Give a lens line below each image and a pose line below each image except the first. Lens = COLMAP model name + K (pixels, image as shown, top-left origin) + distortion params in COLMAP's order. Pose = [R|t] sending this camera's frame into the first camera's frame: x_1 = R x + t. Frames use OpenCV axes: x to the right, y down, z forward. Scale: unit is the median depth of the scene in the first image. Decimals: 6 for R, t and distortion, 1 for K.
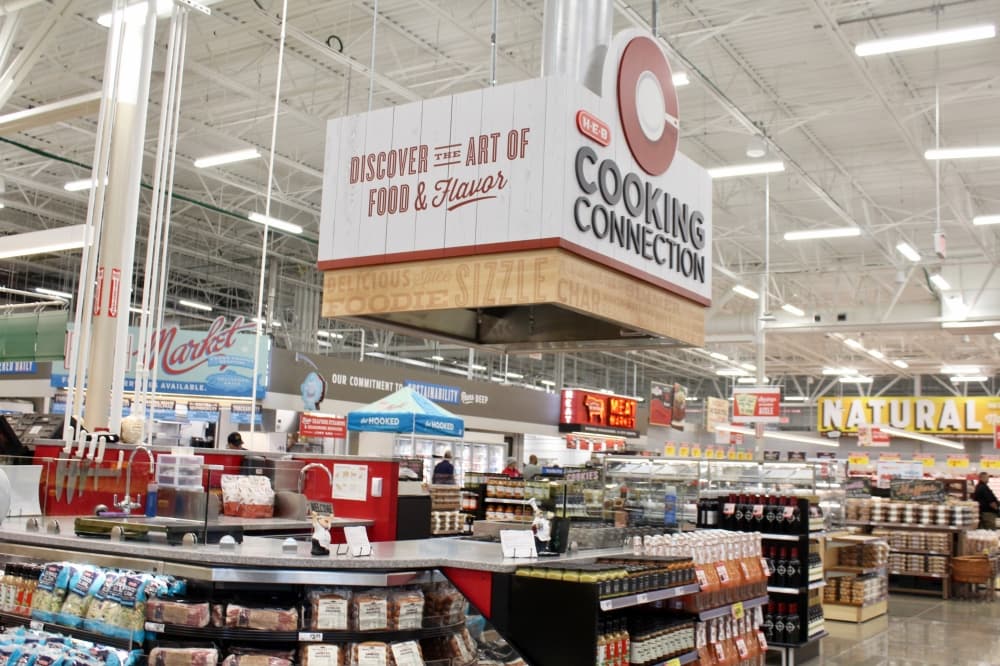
lens RADIAL K [[828.8, 0, 500.0], [0, 828.8, 333.0], [0, 0, 1]] dist [-0.130195, 0.017861]
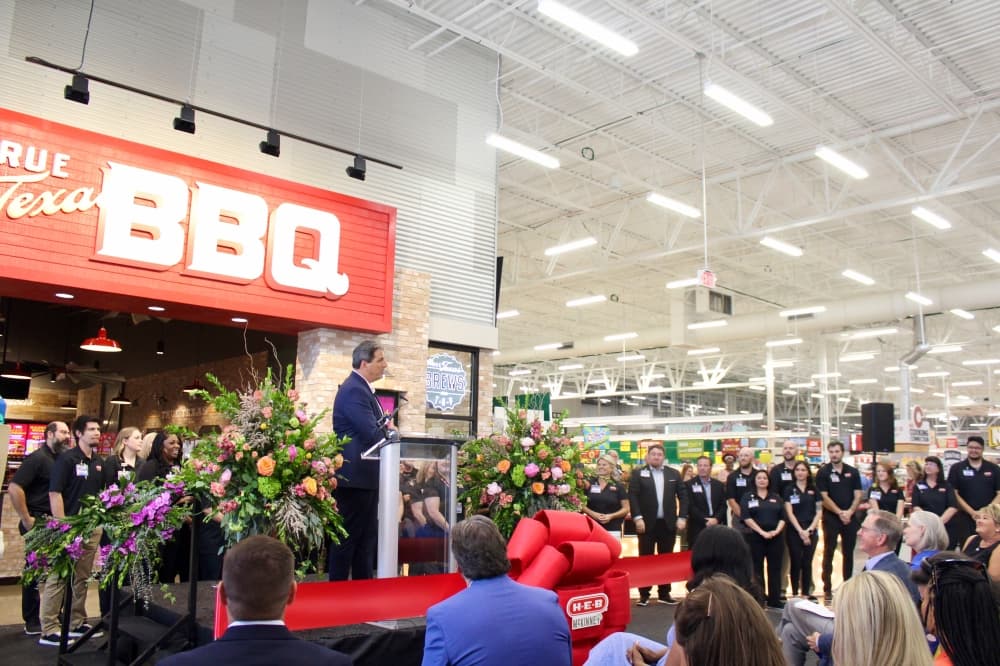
lens RADIAL K [[828.8, 0, 500.0], [0, 828.8, 333.0], [0, 0, 1]] dist [-0.130195, 0.017861]
pose [[0.973879, -0.049262, -0.221658, -0.252792], [0.046924, 0.998773, -0.015804, -0.153949], [0.222165, 0.004990, 0.974996, -0.928751]]
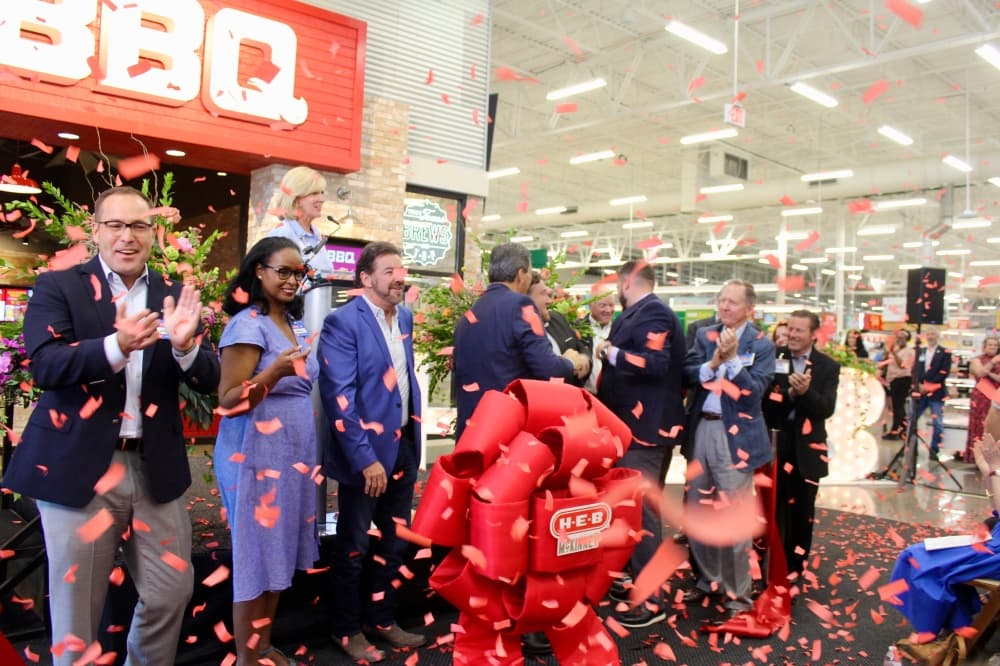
lens RADIAL K [[808.3, 0, 500.0], [0, 808.3, 333.0], [0, 0, 1]] dist [-0.122892, 0.004968]
pose [[0.972545, -0.000541, -0.232715, -0.261985], [0.033067, 0.990172, 0.135888, -0.138108], [0.230354, -0.139852, 0.963005, -0.852317]]
